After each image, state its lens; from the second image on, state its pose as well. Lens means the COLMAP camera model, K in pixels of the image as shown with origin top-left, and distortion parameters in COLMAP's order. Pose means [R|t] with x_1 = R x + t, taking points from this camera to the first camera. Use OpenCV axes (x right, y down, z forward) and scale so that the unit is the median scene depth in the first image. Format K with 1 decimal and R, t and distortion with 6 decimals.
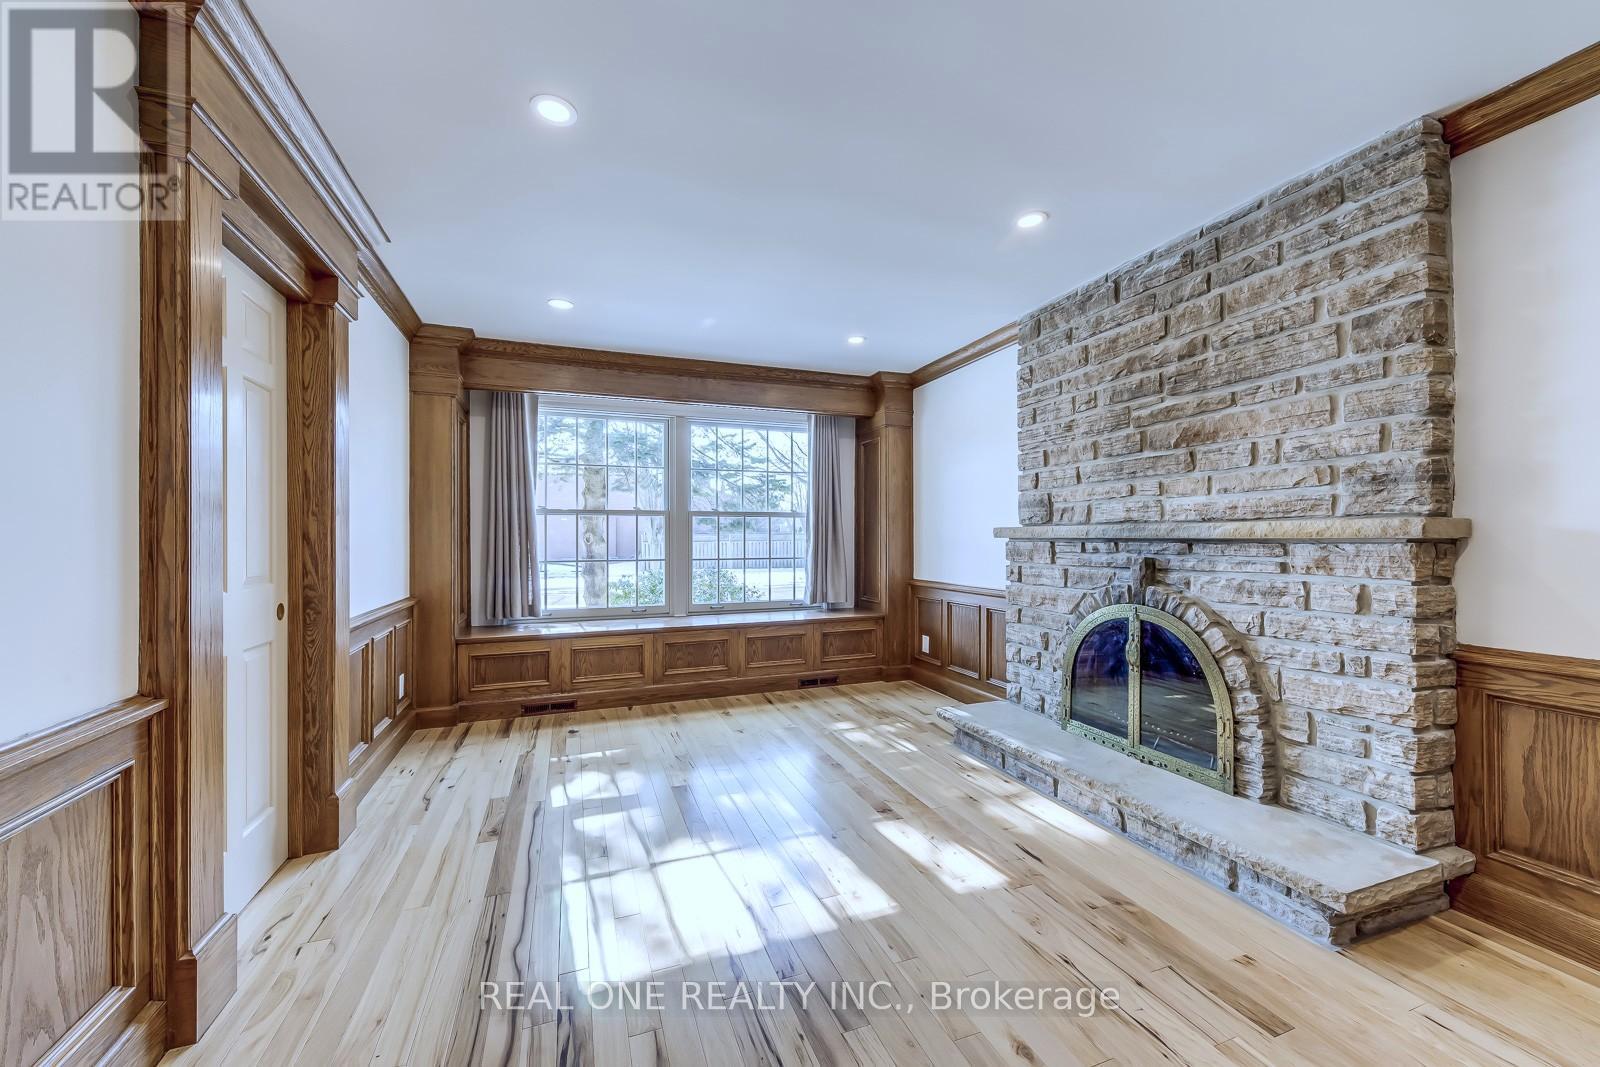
lens RADIAL K [[613.2, 0, 796.0], [0, 613.2, 536.0], [0, 0, 1]] dist [-0.001314, -0.000187]
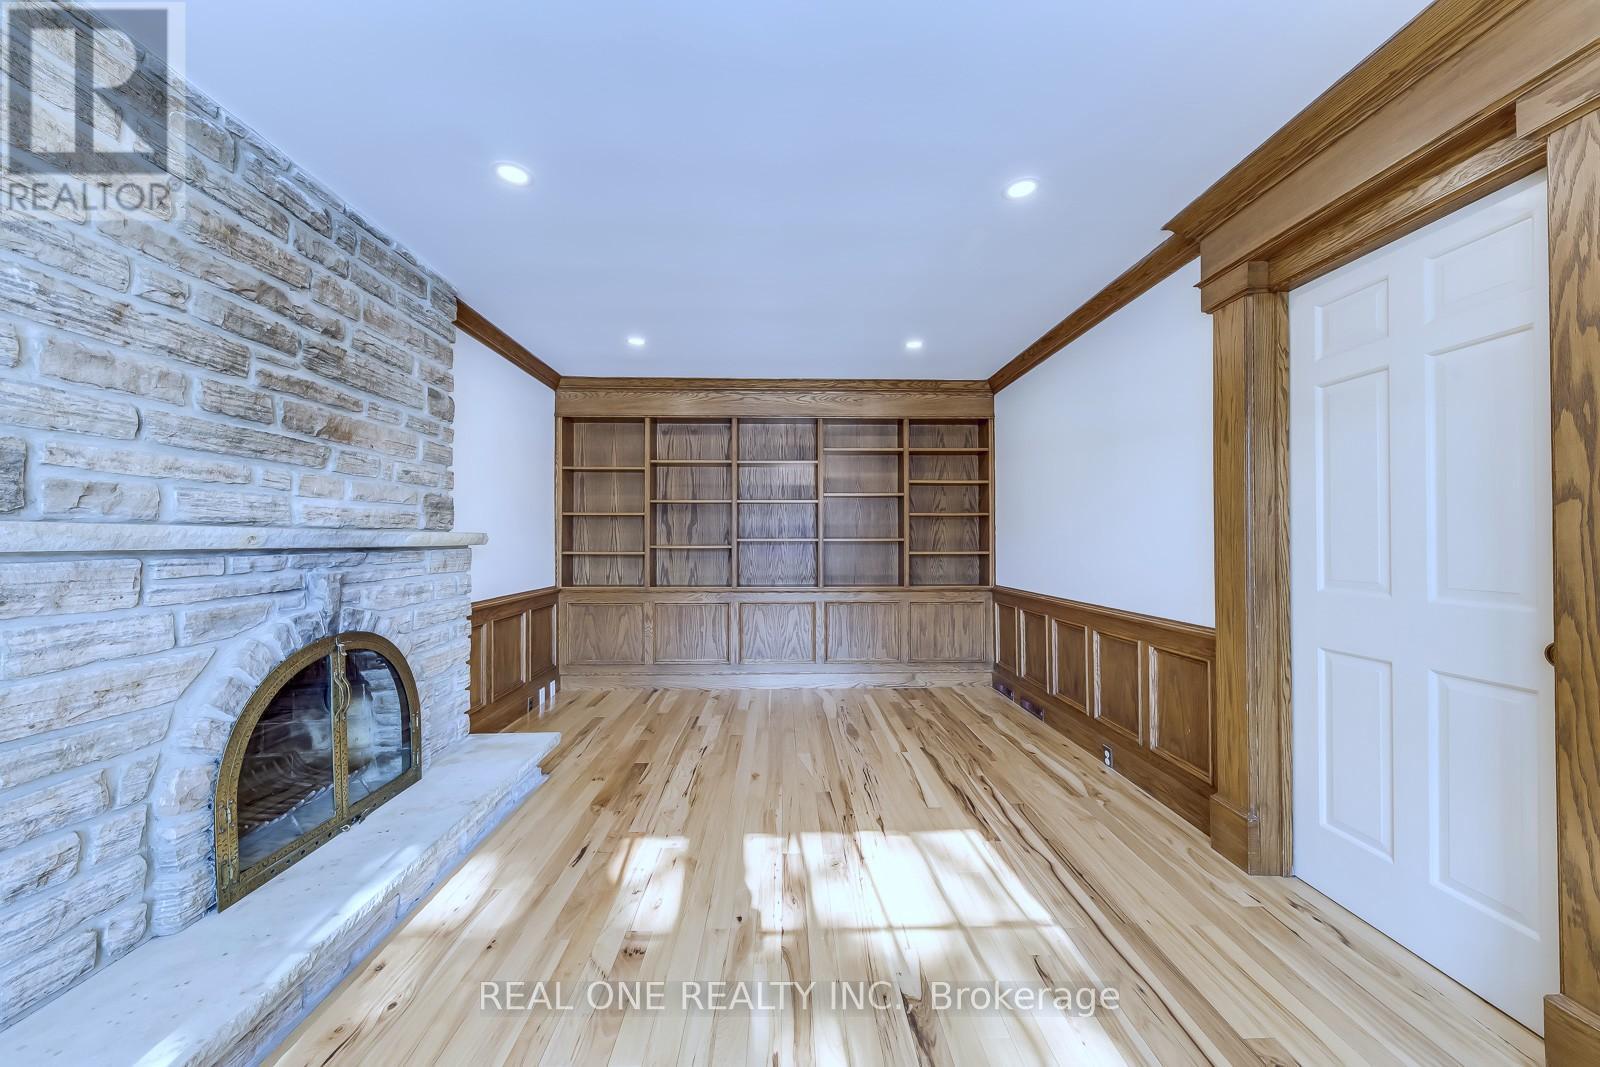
lens RADIAL K [[613.2, 0, 796.0], [0, 613.2, 536.0], [0, 0, 1]] dist [-0.001314, -0.000187]
pose [[-0.950819, 0.006817, 0.309673, -0.246676], [0.004120, 0.999948, -0.009363, -0.001845], [-0.309721, -0.007626, -0.950797, 1.643673]]
